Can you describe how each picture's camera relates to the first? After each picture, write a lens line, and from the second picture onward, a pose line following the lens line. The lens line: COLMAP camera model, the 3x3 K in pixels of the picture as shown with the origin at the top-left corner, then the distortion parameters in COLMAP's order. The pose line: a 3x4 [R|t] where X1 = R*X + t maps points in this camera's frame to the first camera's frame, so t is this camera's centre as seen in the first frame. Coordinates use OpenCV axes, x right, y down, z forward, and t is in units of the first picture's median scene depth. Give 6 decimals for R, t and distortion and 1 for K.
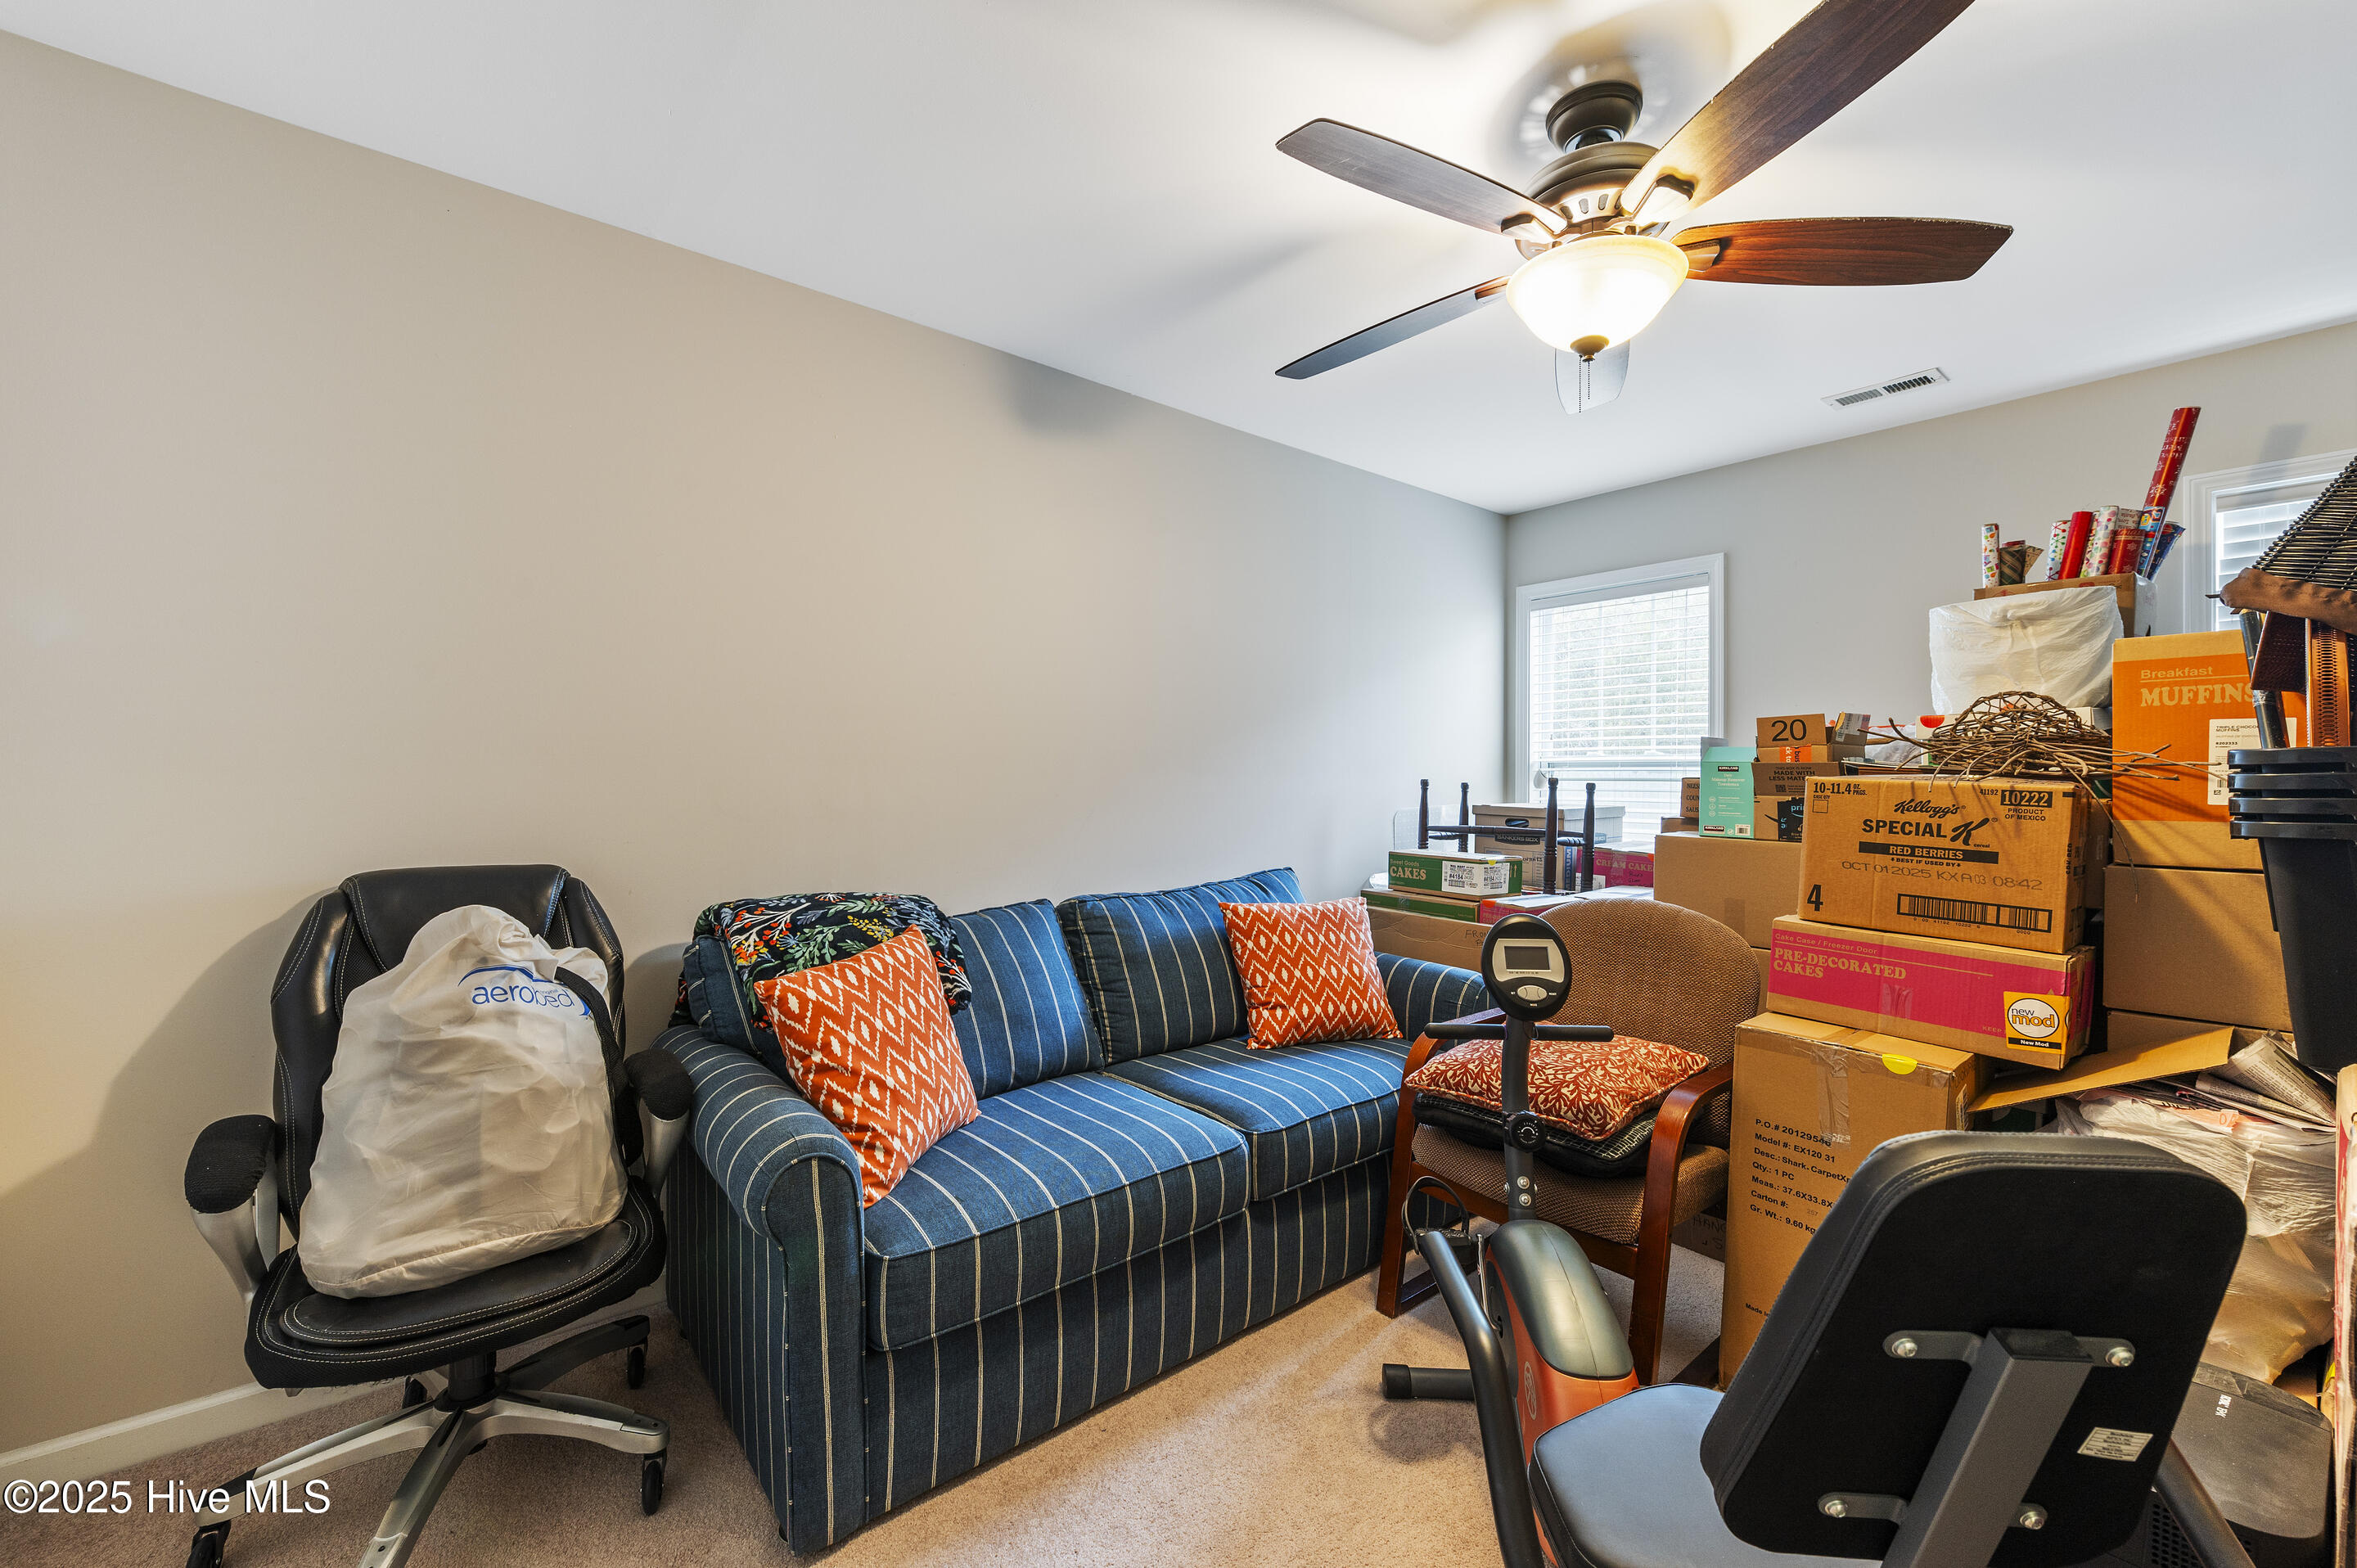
lens RADIAL K [[933.0, 0, 1181.0], [0, 933.0, 787.3], [0, 0, 1]] dist [-0.005519, -0.001444]
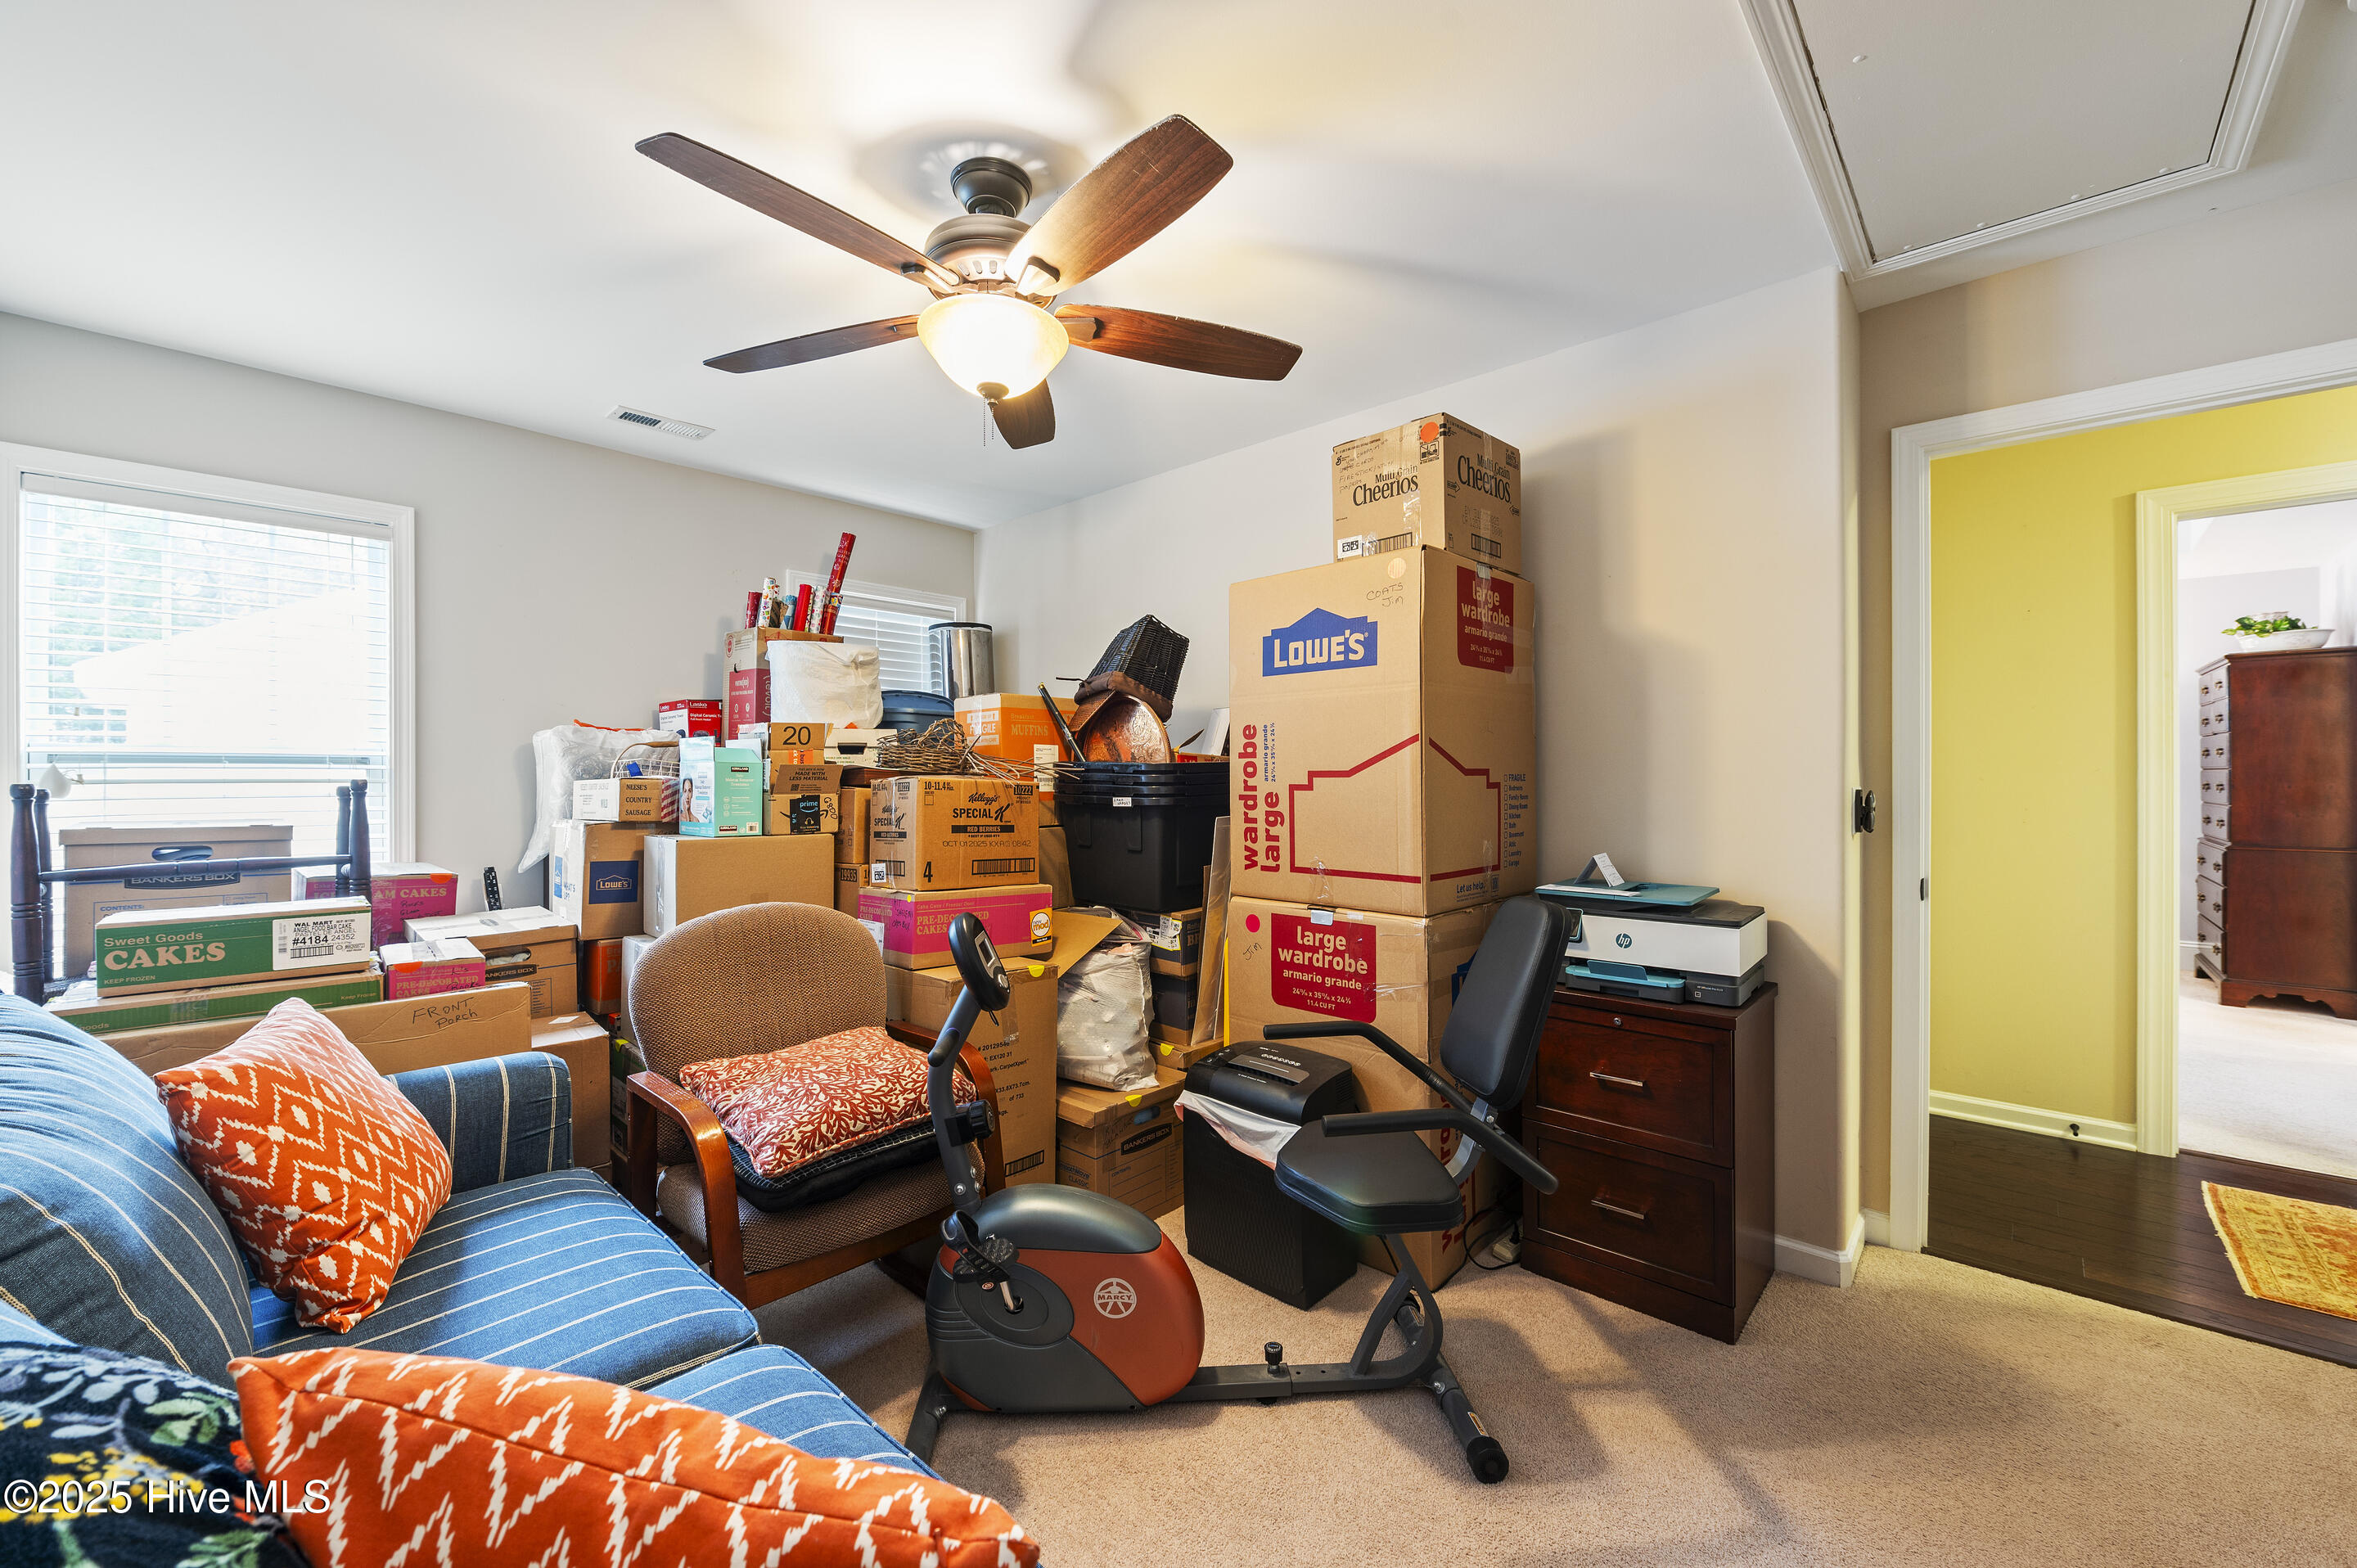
lens RADIAL K [[933.0, 0, 1164.4], [0, 933.0, 774.9], [0, 0, 1]] dist [-0.005519, -0.001444]
pose [[-0.117903, -0.003945, 0.993017, -0.501032], [0.012604, 0.999906, 0.005469, -0.013960], [-0.992945, 0.013161, -0.117842, 0.666720]]
